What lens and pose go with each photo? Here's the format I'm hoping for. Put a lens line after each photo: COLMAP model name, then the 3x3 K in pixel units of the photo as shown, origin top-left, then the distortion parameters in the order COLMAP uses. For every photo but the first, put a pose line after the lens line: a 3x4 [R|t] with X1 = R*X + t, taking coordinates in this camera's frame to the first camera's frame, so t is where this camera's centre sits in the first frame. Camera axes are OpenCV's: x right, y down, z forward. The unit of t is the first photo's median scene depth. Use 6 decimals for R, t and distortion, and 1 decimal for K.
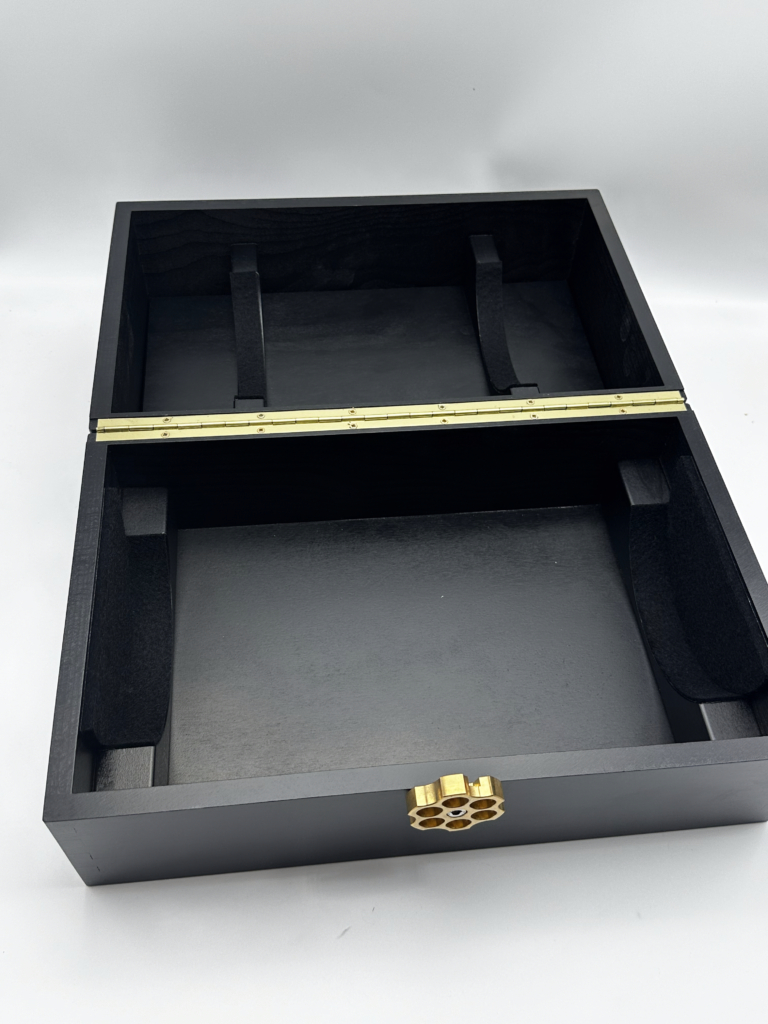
lens RADIAL K [[920.8, 0, 384.0], [0, 920.8, 512.0], [0, 0, 1]] dist [0.142353, -0.364111]
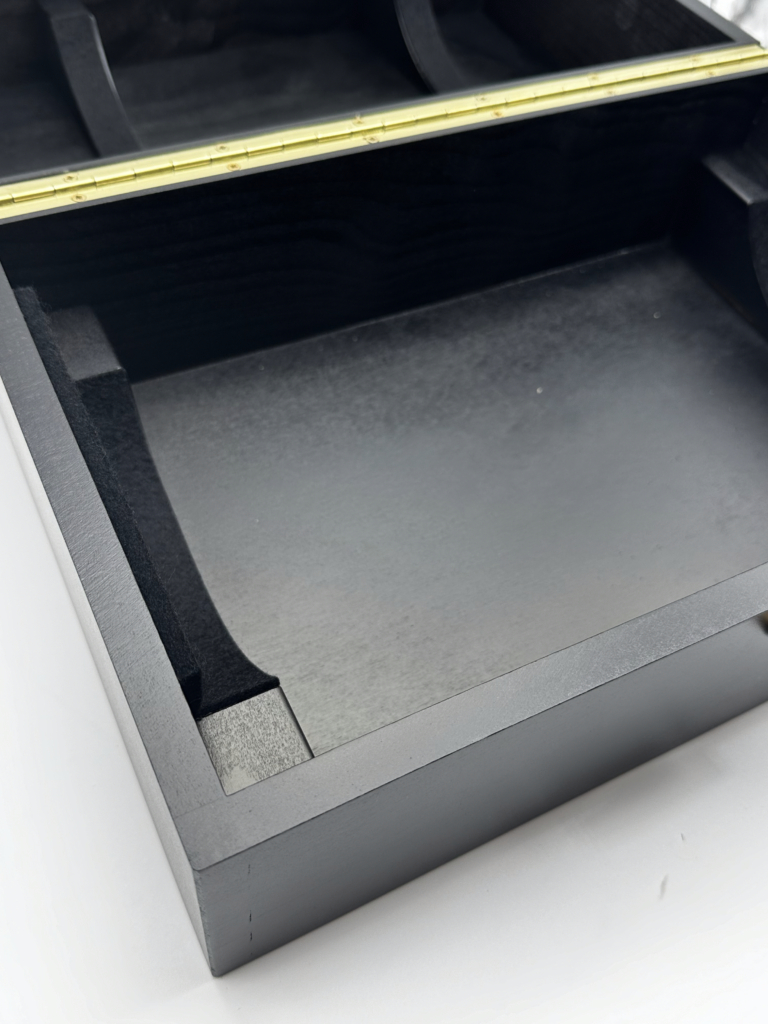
lens RADIAL K [[960.6, 0, 384.0], [0, 960.6, 512.0], [0, 0, 1]] dist [0.155810, -0.424181]
pose [[0.933859, -0.255088, 0.250675, -0.264575], [0.247500, 0.966908, 0.061902, 0.115227], [-0.258171, 0.004234, 0.966090, 0.380232]]
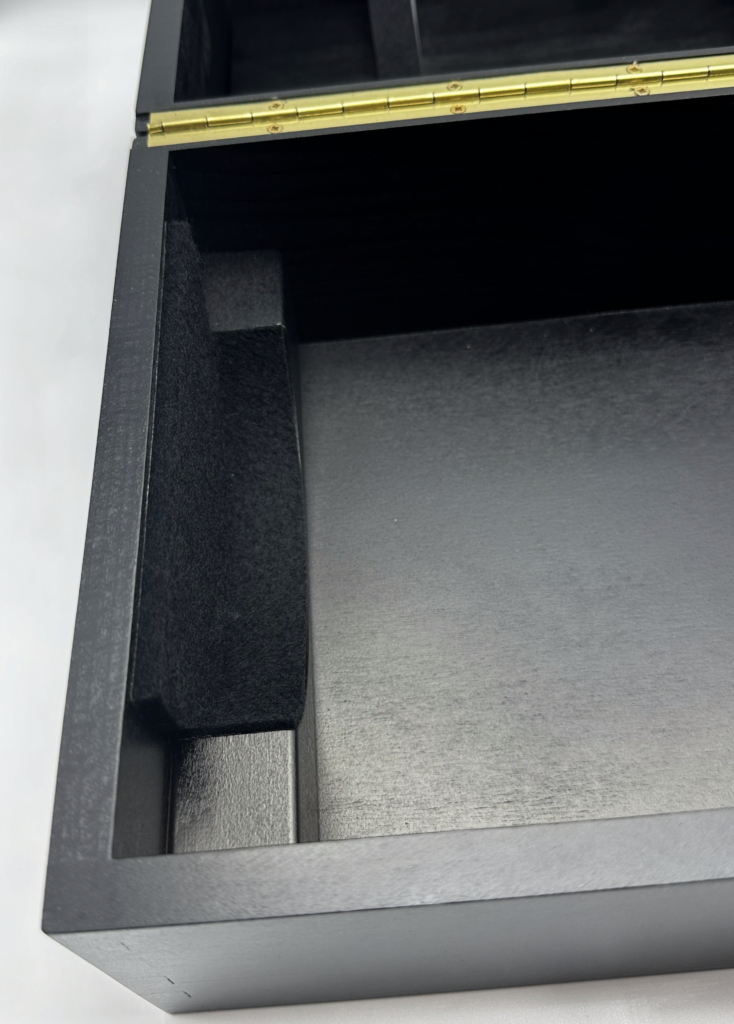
lens RADIAL K [[963.3, 0, 340.6], [0, 963.3, 512.0], [0, 0, 1]] dist [0.179195, -0.502037]
pose [[0.990157, -0.029216, -0.136876, -0.134211], [0.036985, 0.997825, 0.054564, 0.102524], [0.134984, -0.059090, 0.989084, 0.463523]]
